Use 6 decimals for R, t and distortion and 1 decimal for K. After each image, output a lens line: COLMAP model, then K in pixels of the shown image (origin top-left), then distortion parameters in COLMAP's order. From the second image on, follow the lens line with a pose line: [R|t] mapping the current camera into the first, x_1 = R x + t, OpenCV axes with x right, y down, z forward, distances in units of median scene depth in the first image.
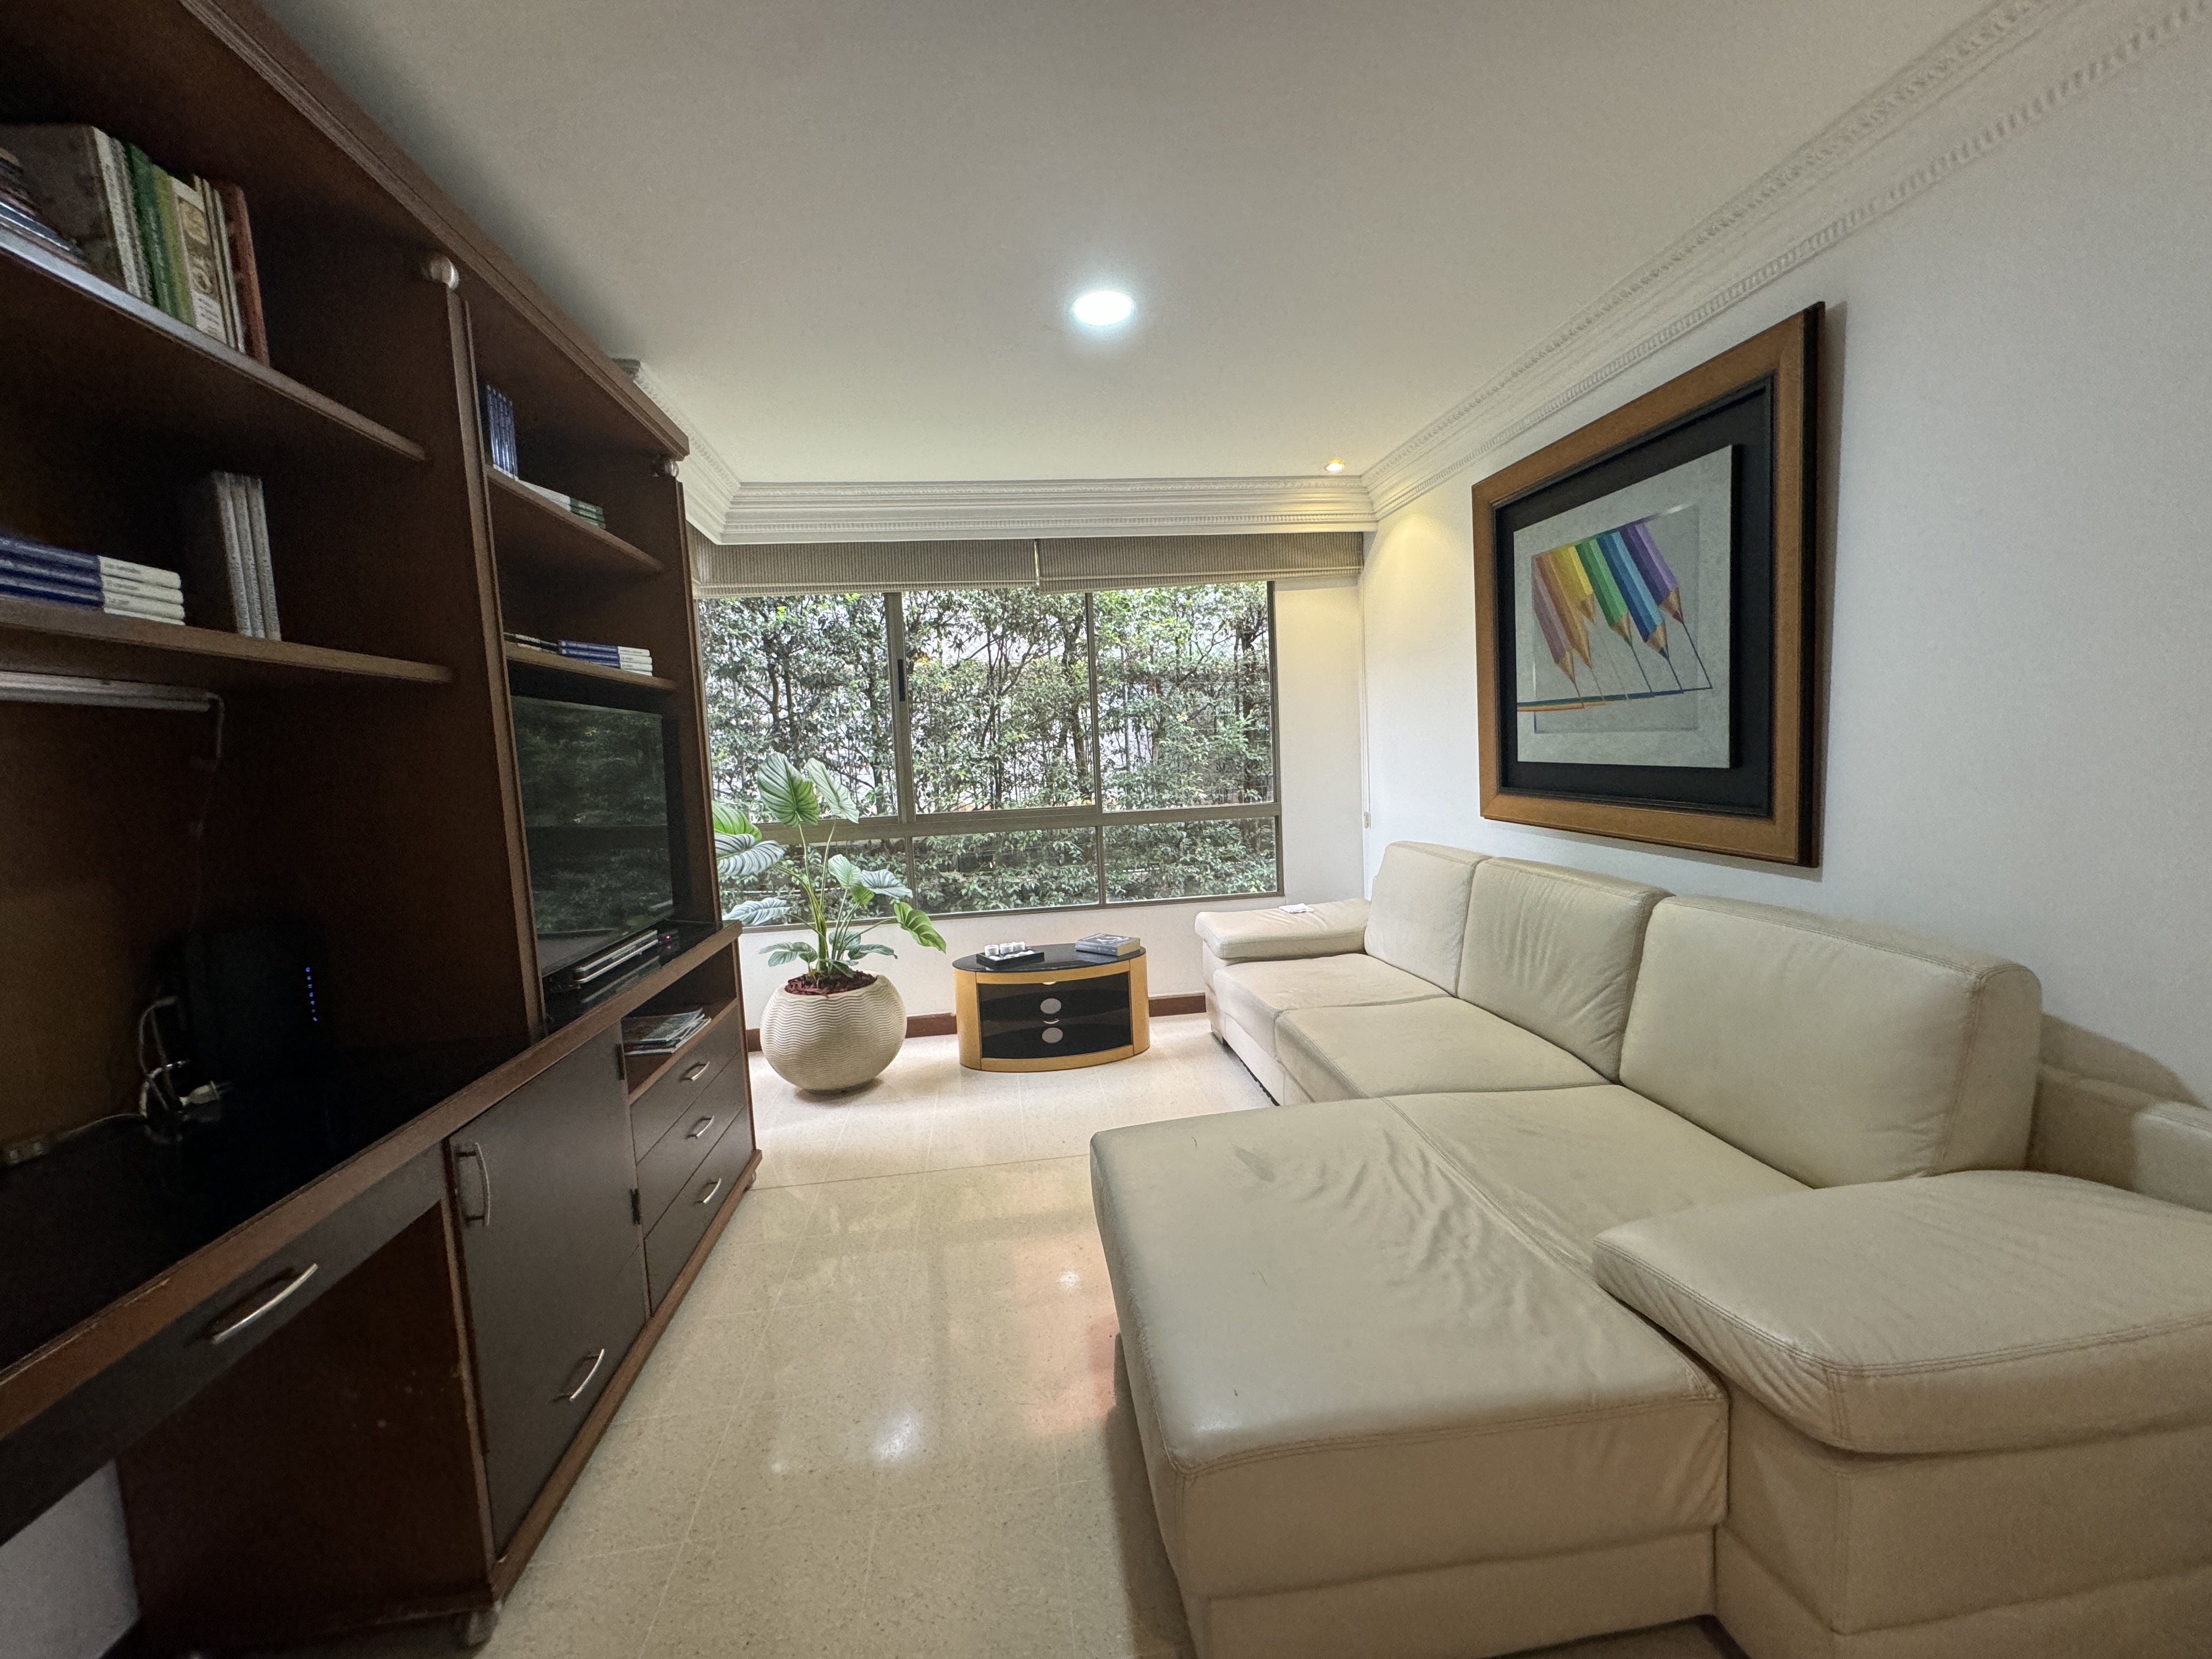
lens RADIAL K [[880.3, 0, 1106.0], [0, 880.3, 829.5], [0, 0, 1]] dist [-0.002089, 0.000037]
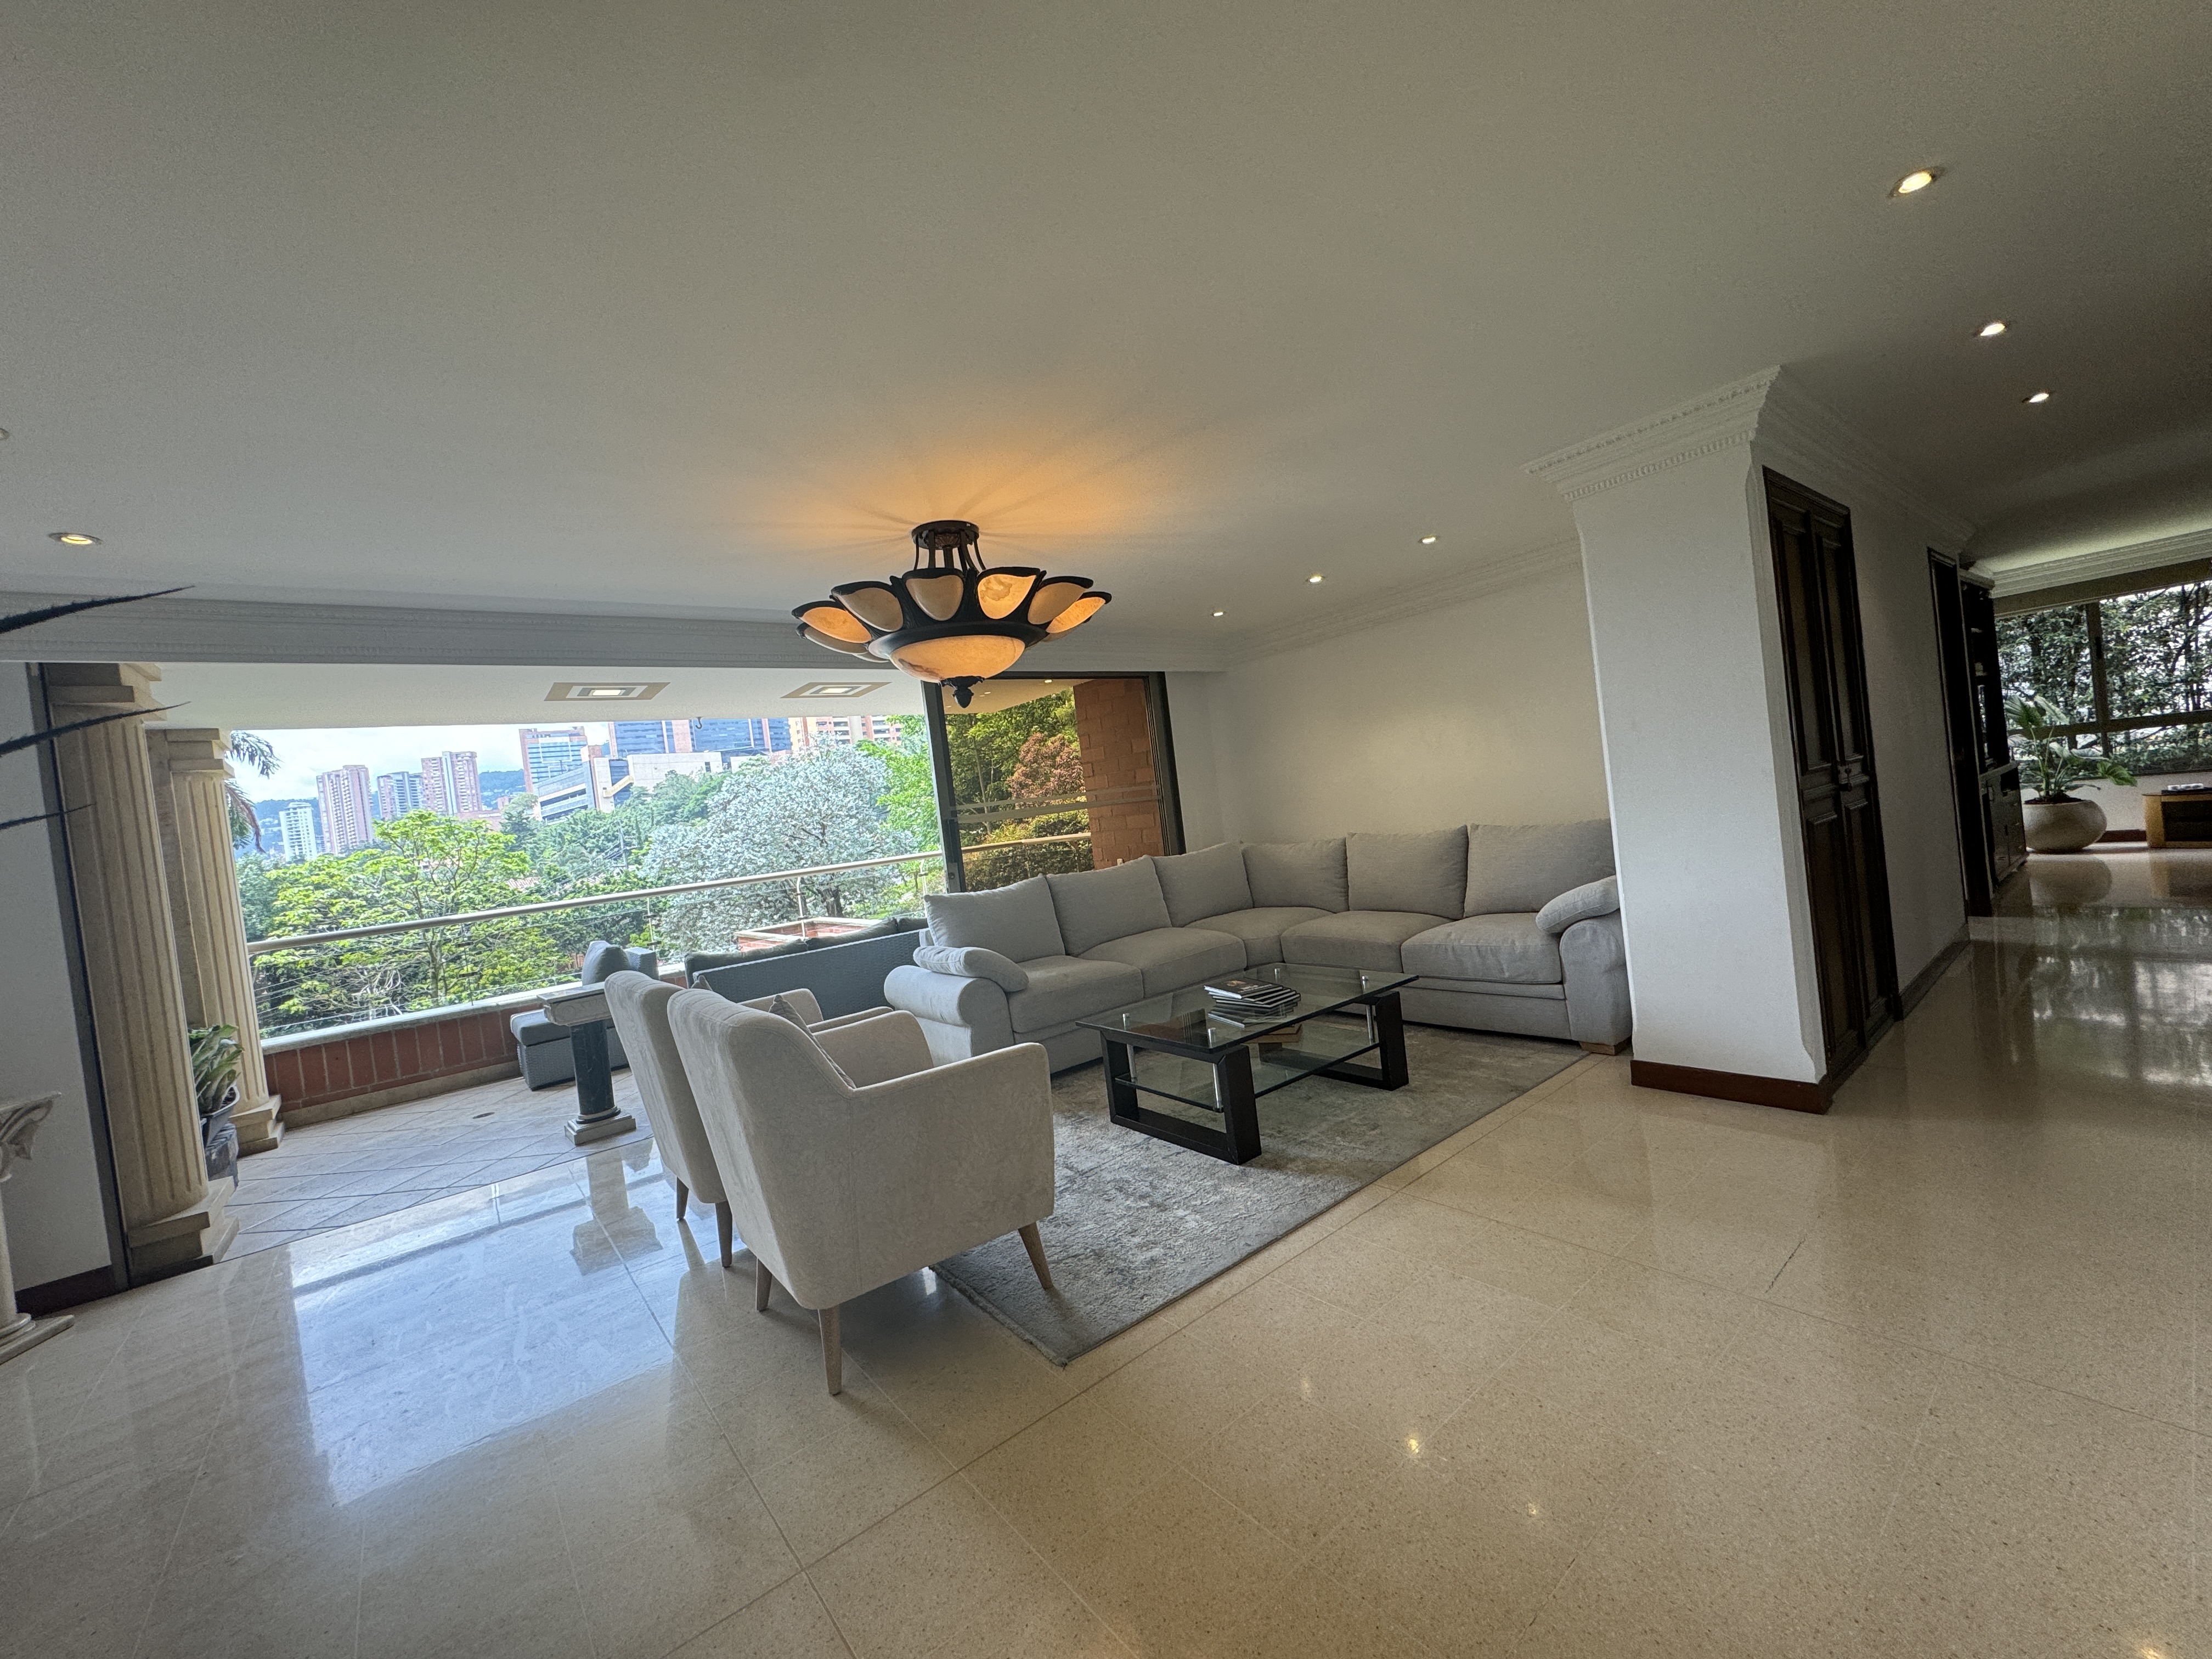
lens RADIAL K [[880.3, 0, 1106.0], [0, 880.3, 829.5], [0, 0, 1]] dist [-0.002089, 0.000037]
pose [[0.518612, 0.012620, -0.854917, 0.133372], [0.014872, 0.999607, 0.023778, 0.069940], [0.854880, -0.025046, 0.518220, -0.878524]]
